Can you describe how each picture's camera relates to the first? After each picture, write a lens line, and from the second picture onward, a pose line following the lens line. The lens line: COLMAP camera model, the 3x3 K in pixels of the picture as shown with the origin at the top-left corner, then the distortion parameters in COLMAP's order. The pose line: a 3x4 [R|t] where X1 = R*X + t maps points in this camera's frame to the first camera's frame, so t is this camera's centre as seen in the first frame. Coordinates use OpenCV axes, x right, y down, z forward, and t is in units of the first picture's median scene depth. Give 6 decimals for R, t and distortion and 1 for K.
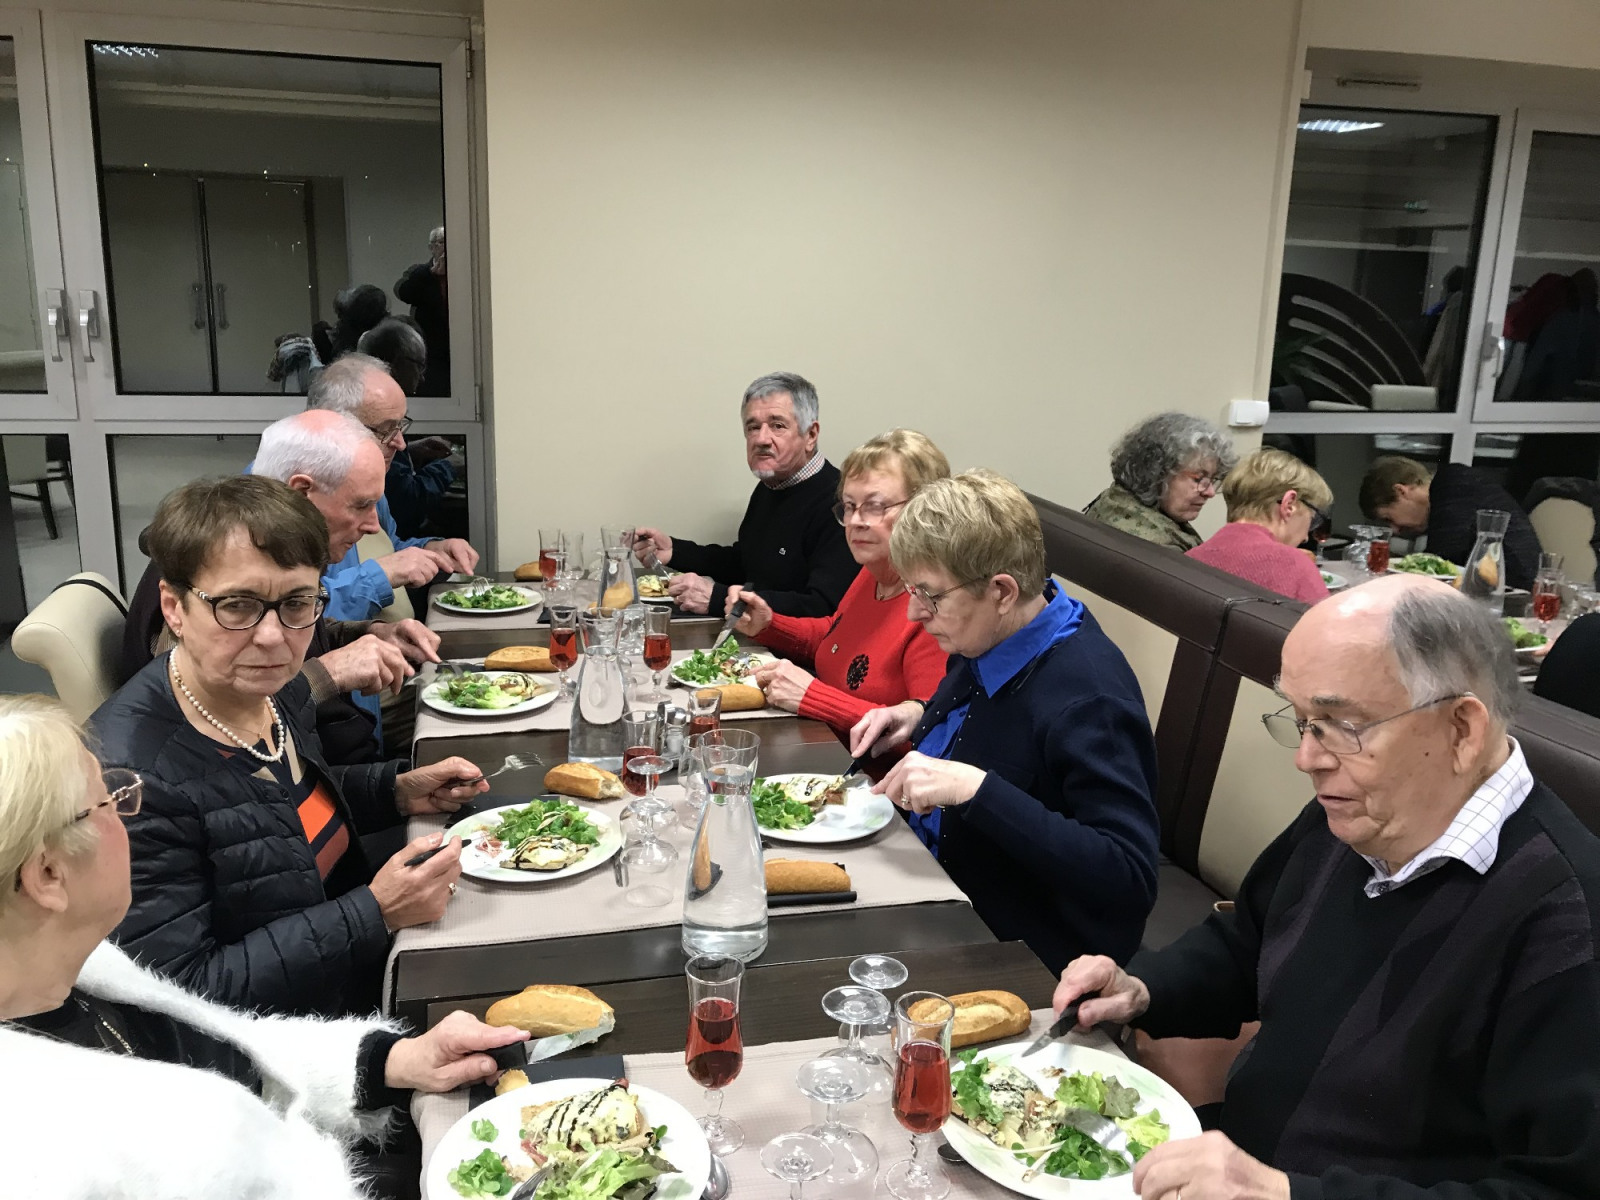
lens RADIAL K [[1290.6, 0, 800.0], [0, 1290.6, 600.0], [0, 0, 1]] dist [-0.000247, -0.003117]
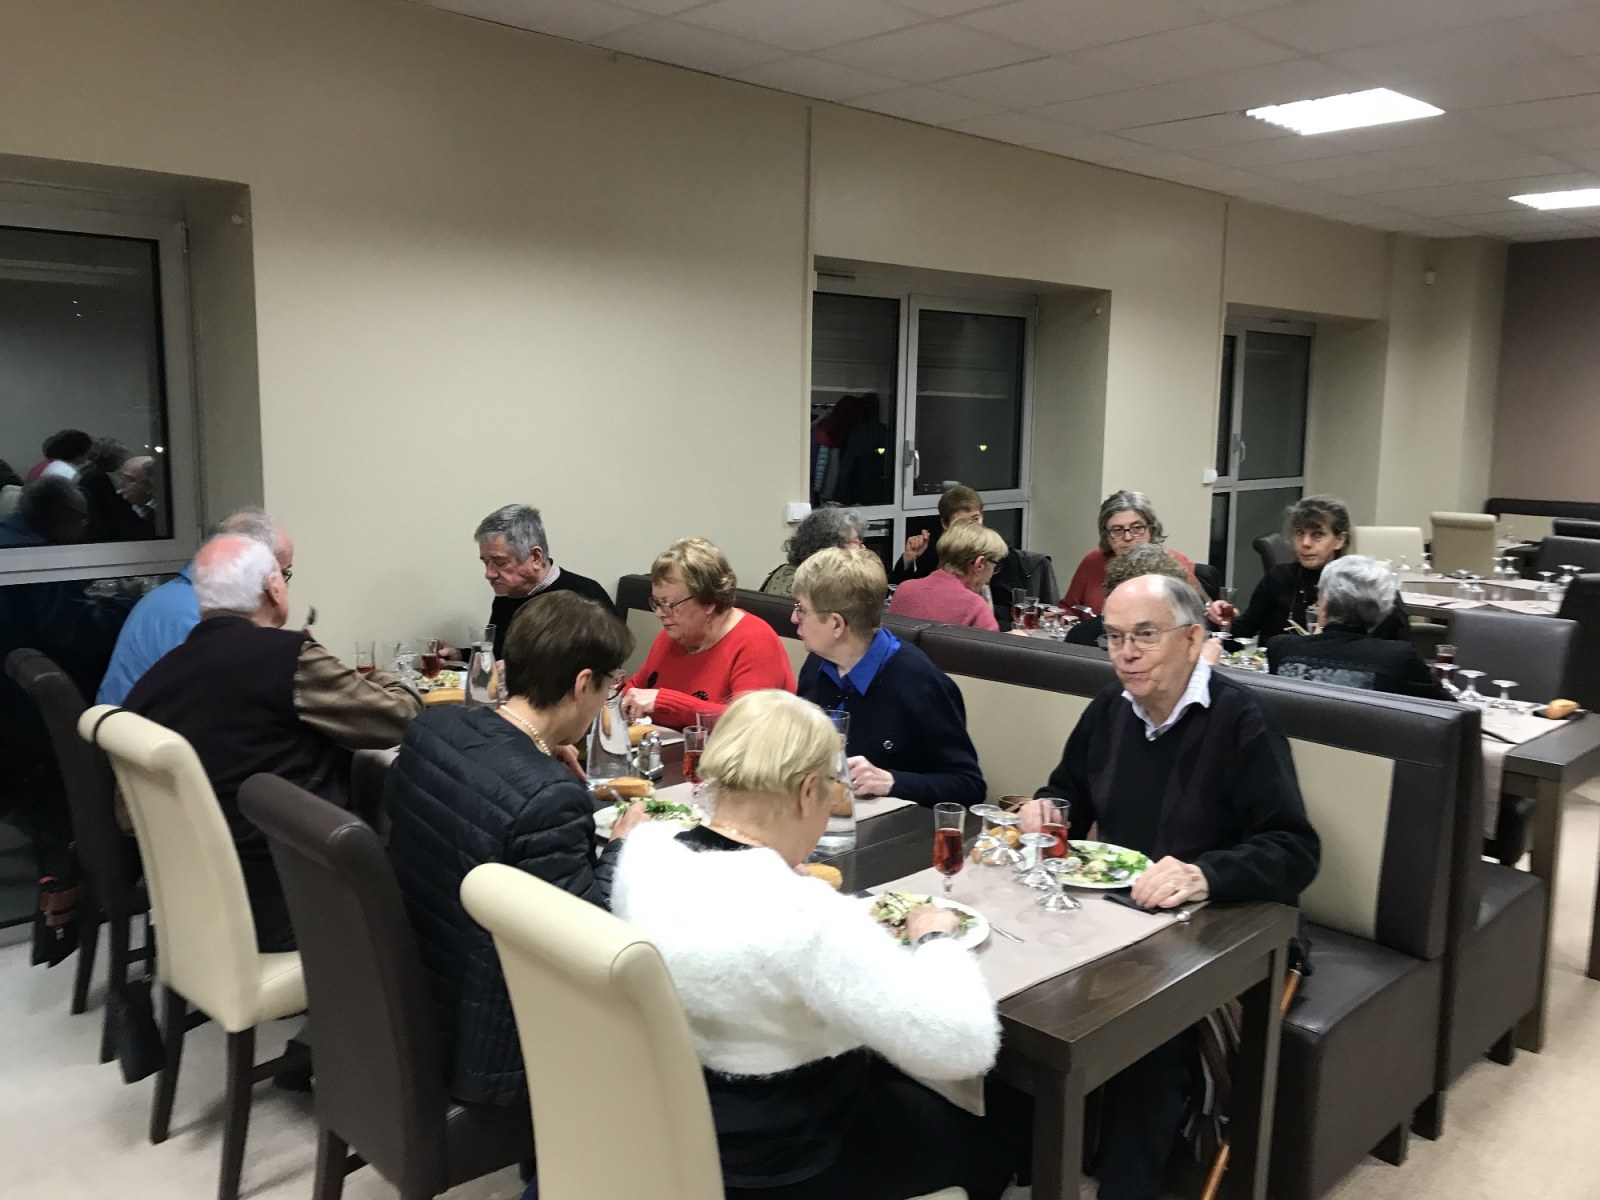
lens RADIAL K [[1290.6, 0, 800.0], [0, 1290.6, 600.0], [0, 0, 1]] dist [-0.000247, -0.003117]
pose [[0.854604, -0.094308, 0.510644, -0.336146], [0.141311, 0.988495, -0.053936, 0.019180], [-0.499682, 0.118254, 0.858099, -0.147617]]
